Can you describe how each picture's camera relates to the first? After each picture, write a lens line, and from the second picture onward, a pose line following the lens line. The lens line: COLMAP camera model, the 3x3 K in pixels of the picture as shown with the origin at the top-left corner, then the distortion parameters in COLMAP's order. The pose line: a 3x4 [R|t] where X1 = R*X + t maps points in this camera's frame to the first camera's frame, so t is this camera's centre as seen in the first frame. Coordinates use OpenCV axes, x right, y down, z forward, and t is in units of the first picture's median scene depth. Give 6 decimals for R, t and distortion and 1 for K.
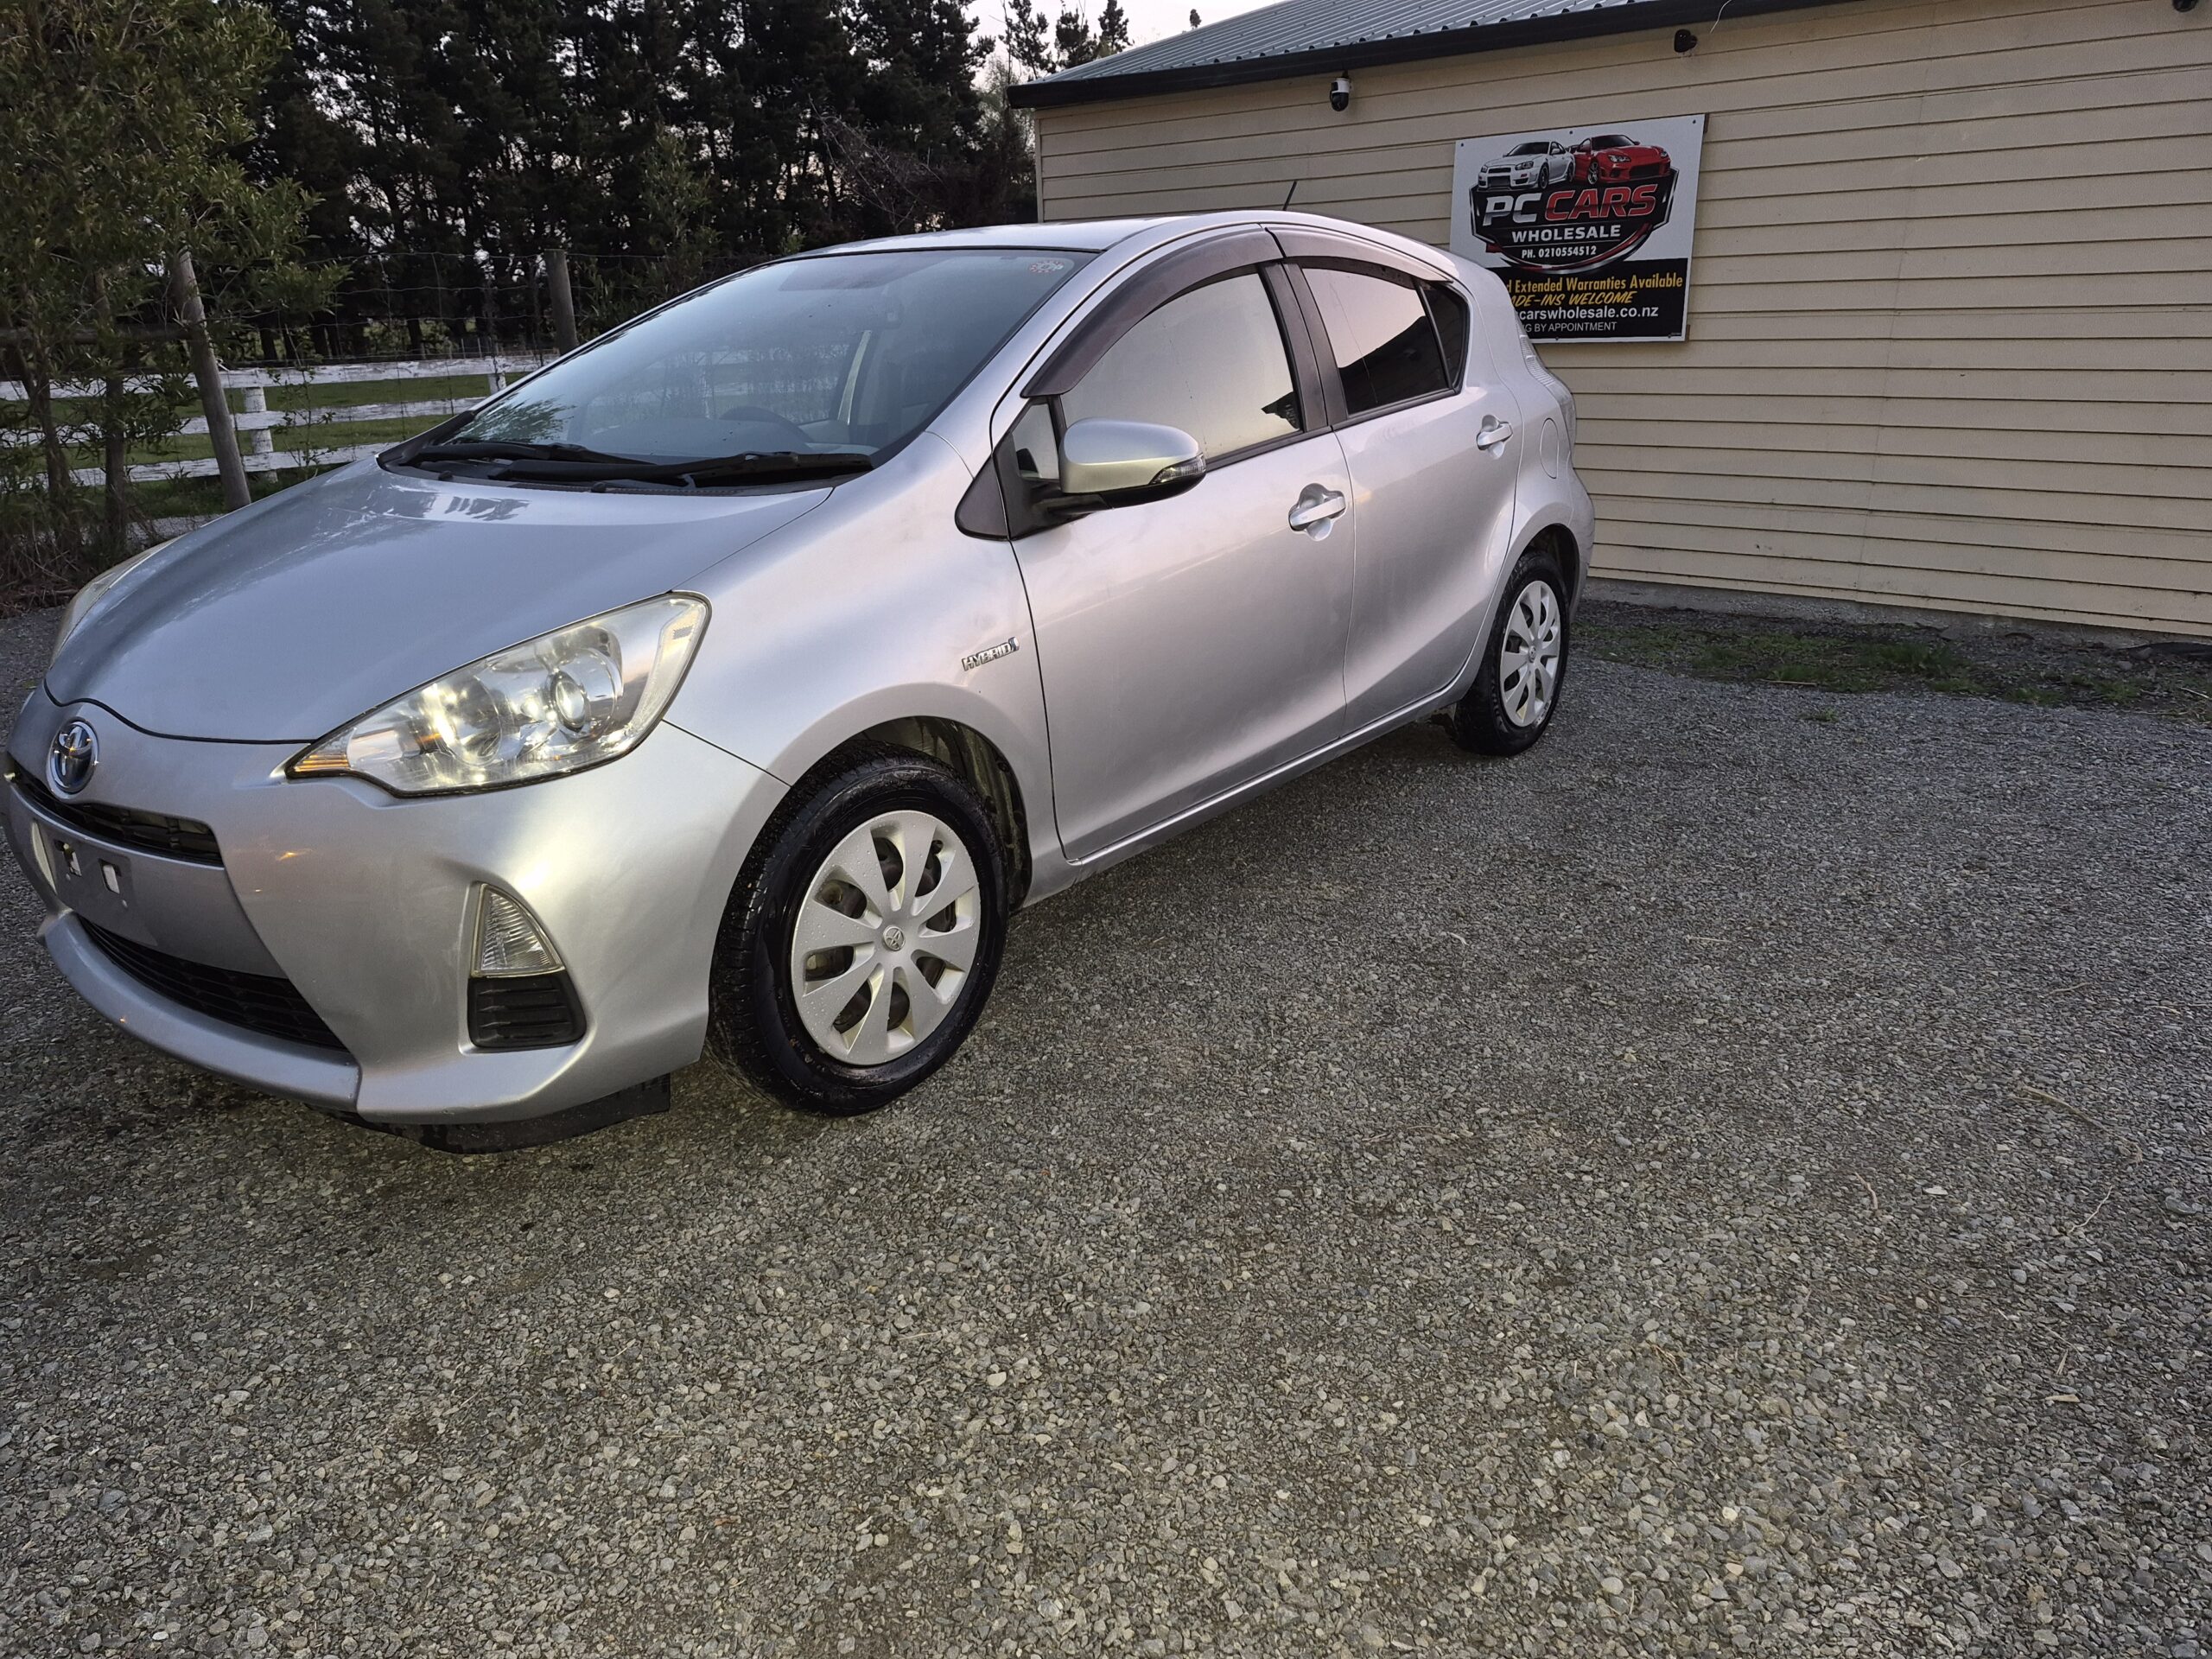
lens RADIAL K [[1538.4, 0, 1100.1], [0, 1538.4, 822.9], [0, 0, 1]] dist [0.046023, -0.040604]
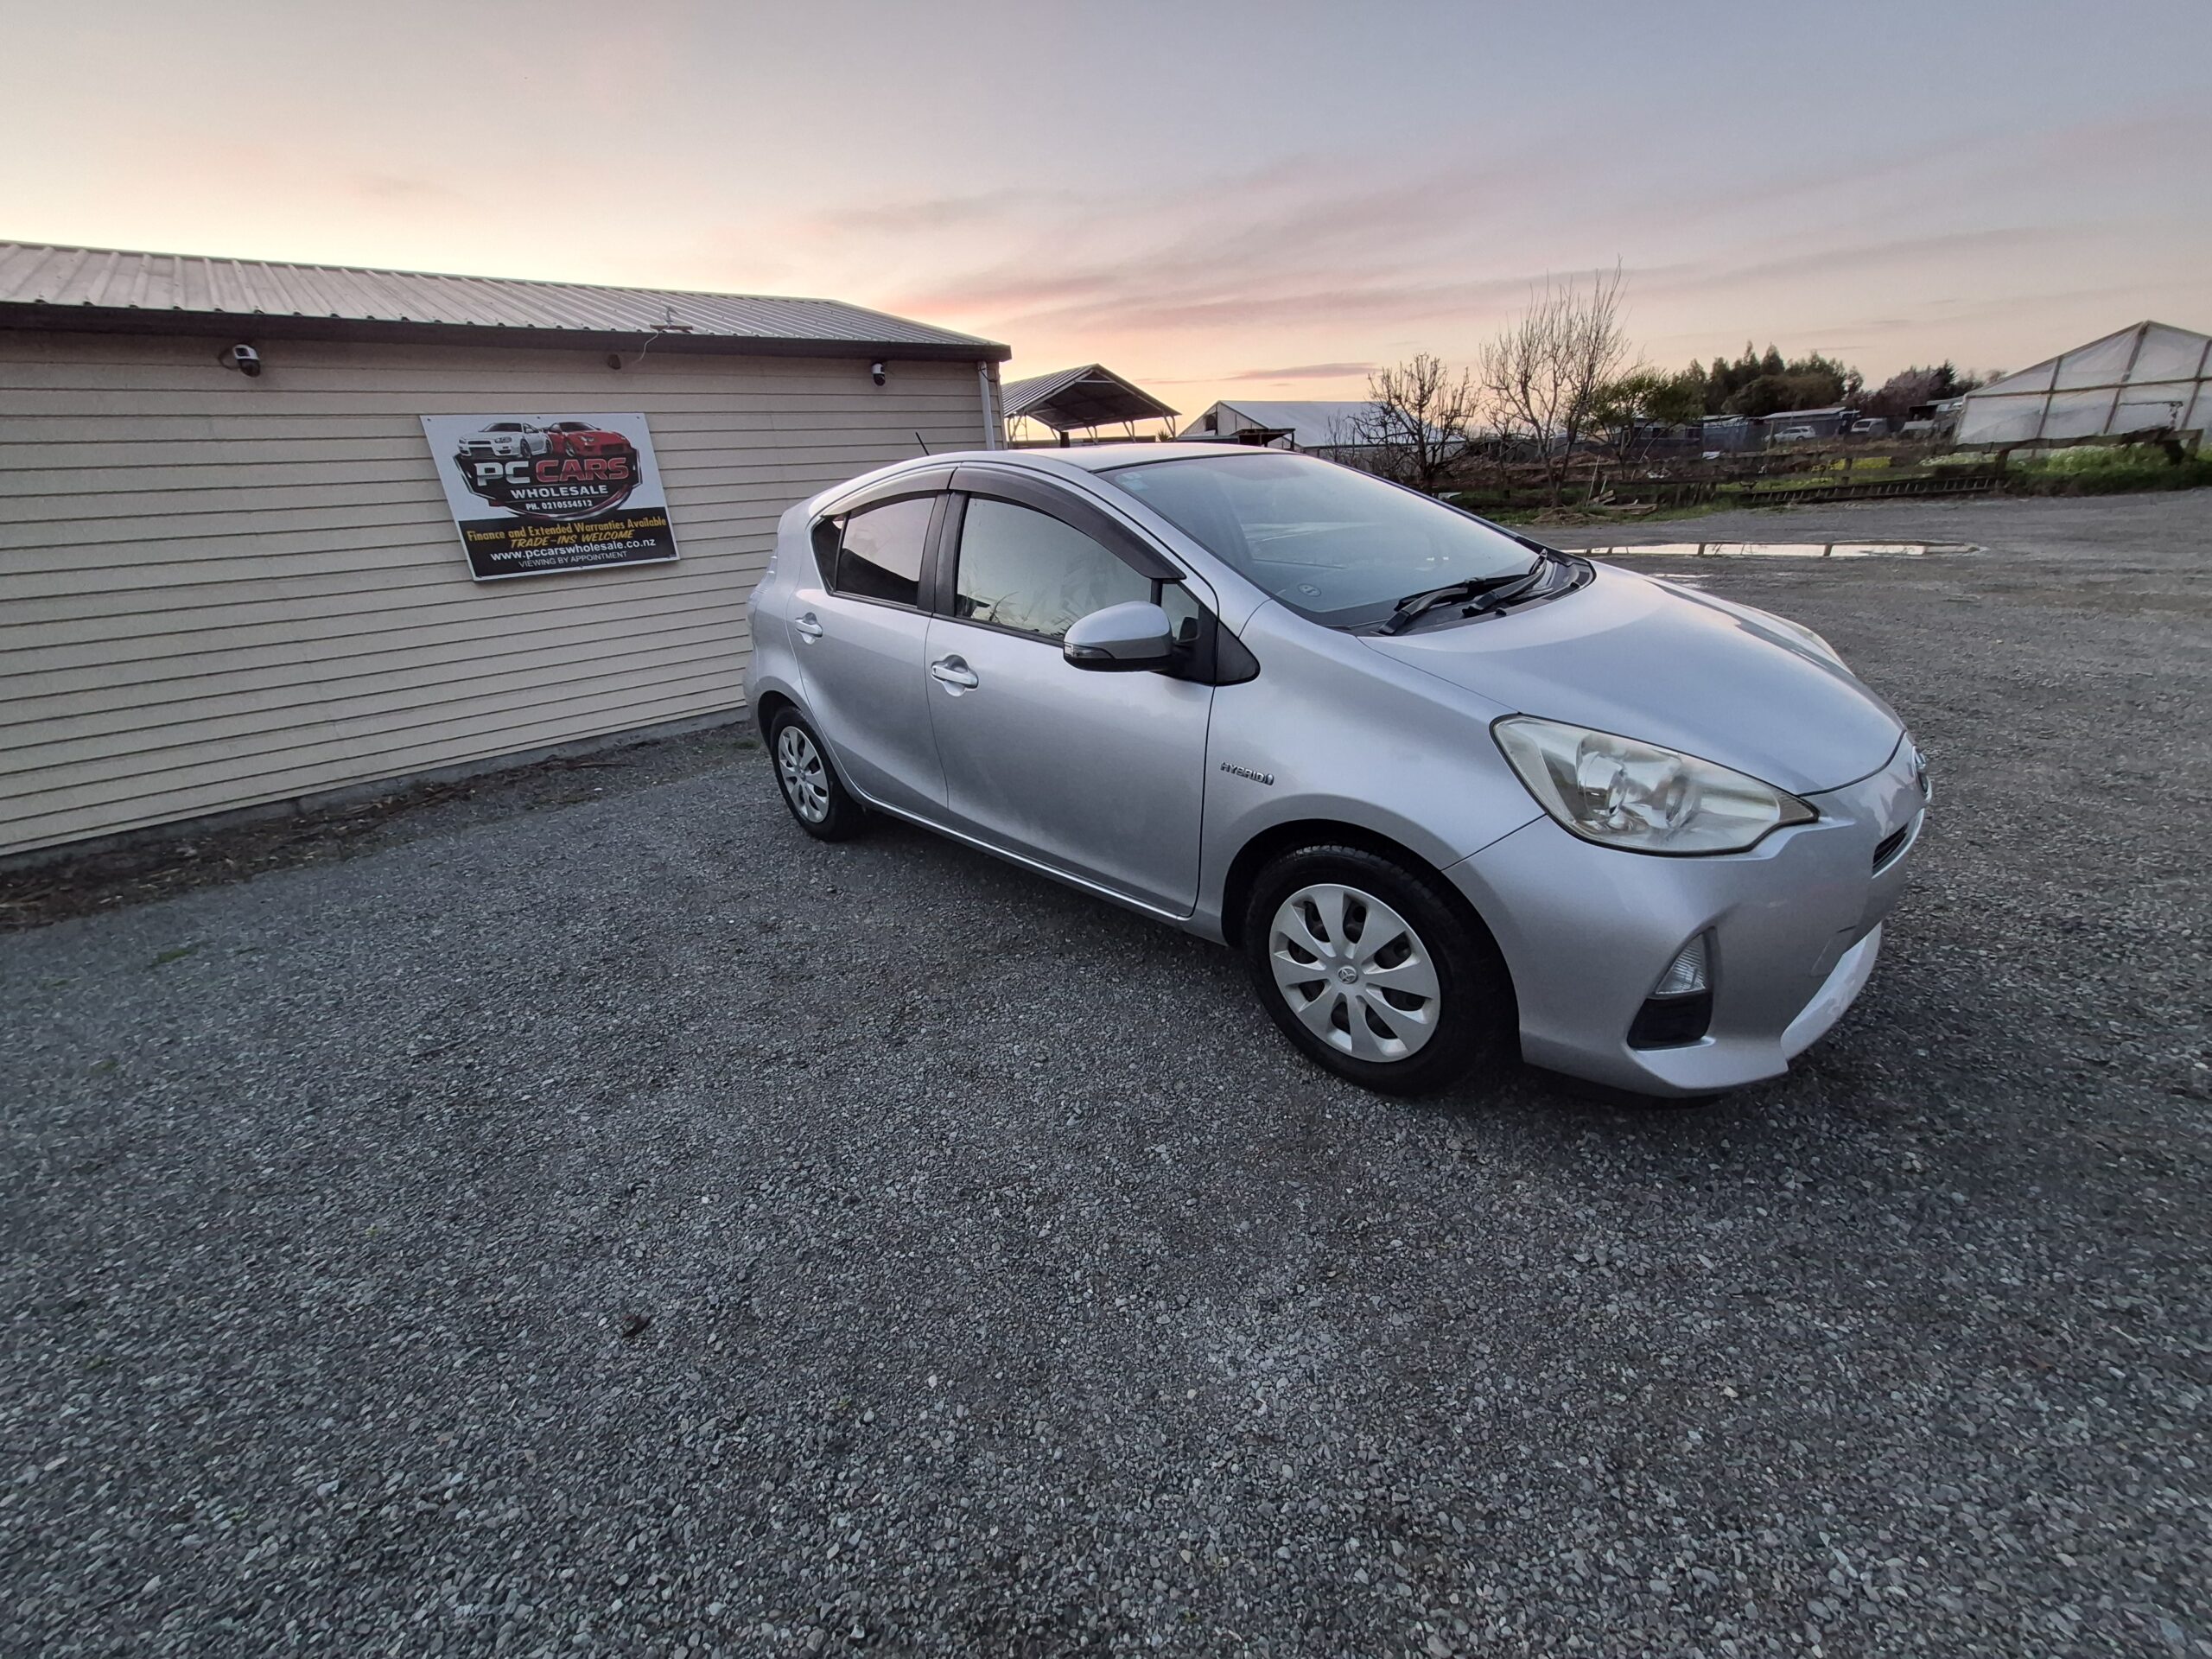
lens RADIAL K [[863.9, 0, 1112.5], [0, 863.9, 821.0], [0, 0, 1]] dist [0.000534, -0.000130]
pose [[0.123621, -0.345182, 0.930359, -0.455920], [0.377465, 0.883431, 0.277615, -0.152348], [-0.917735, 0.316858, 0.239505, 0.467649]]
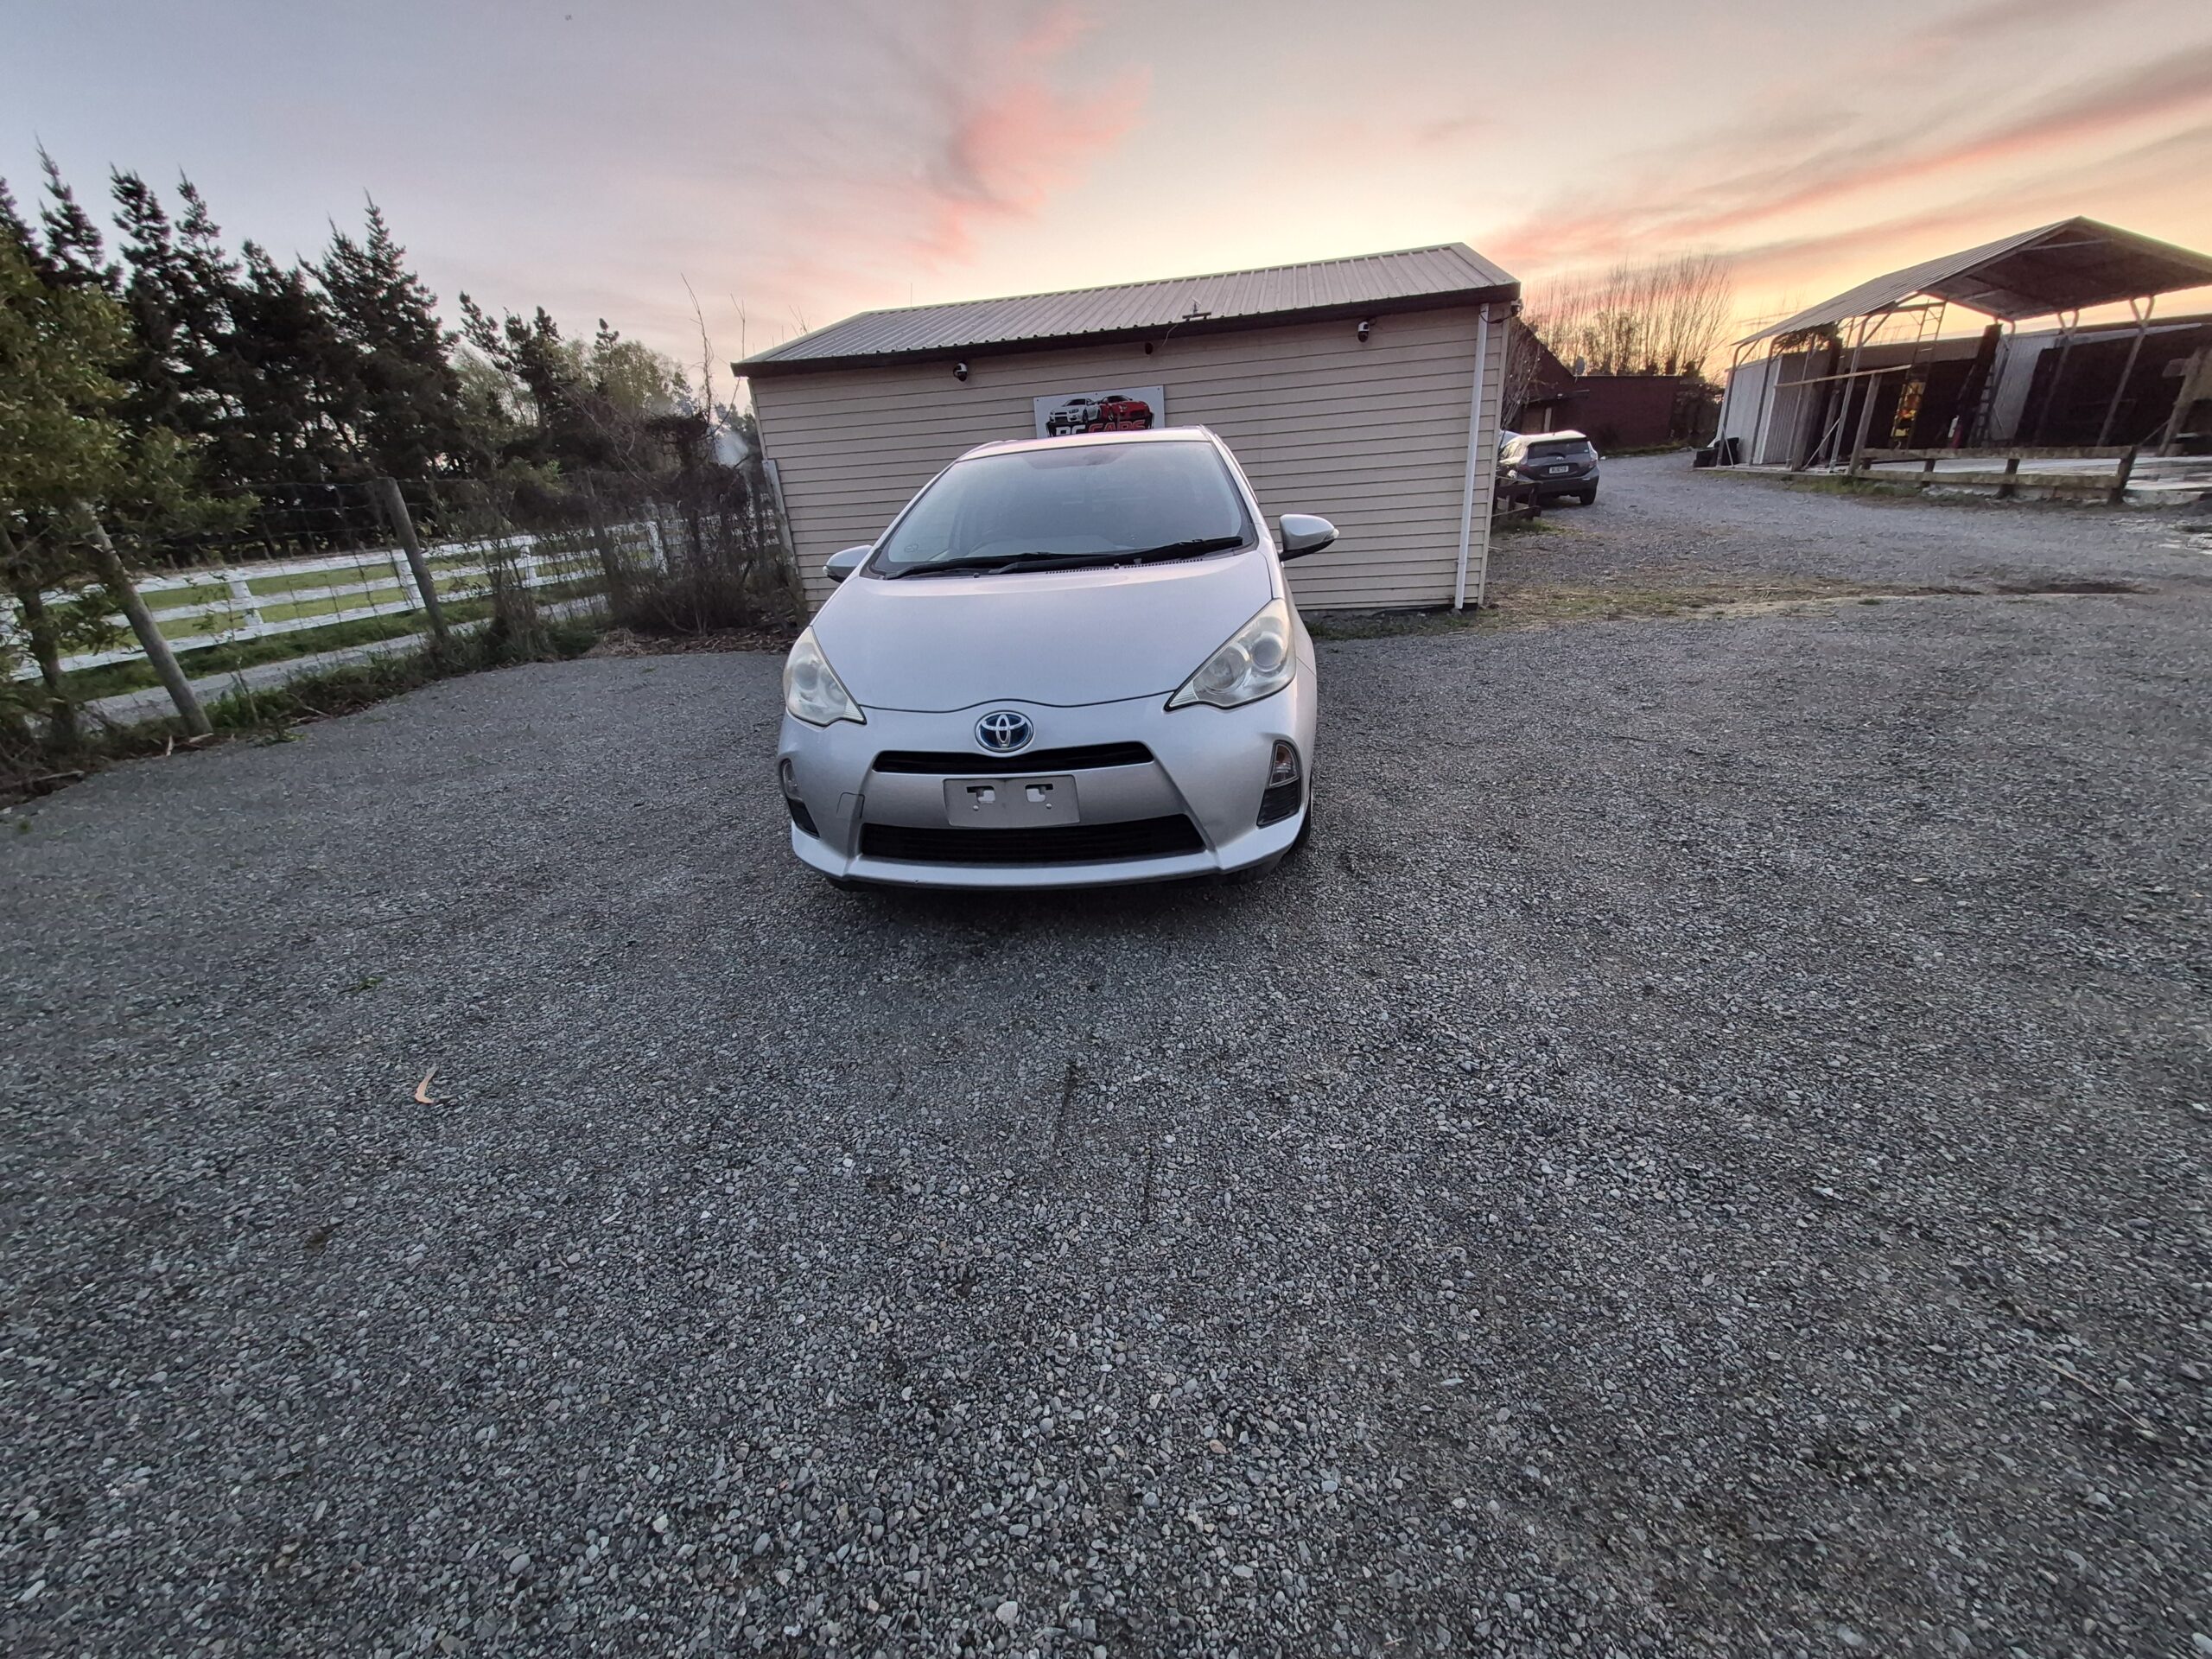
lens RADIAL K [[868.7, 0, 1106.0], [0, 868.7, 829.5], [0, 0, 1]] dist [0.000673, -0.000253]
pose [[0.857029, -0.226722, 0.462708, -0.327280], [0.207759, 0.973811, 0.092347, -0.000144], [-0.471528, 0.016987, 0.881688, 0.019617]]
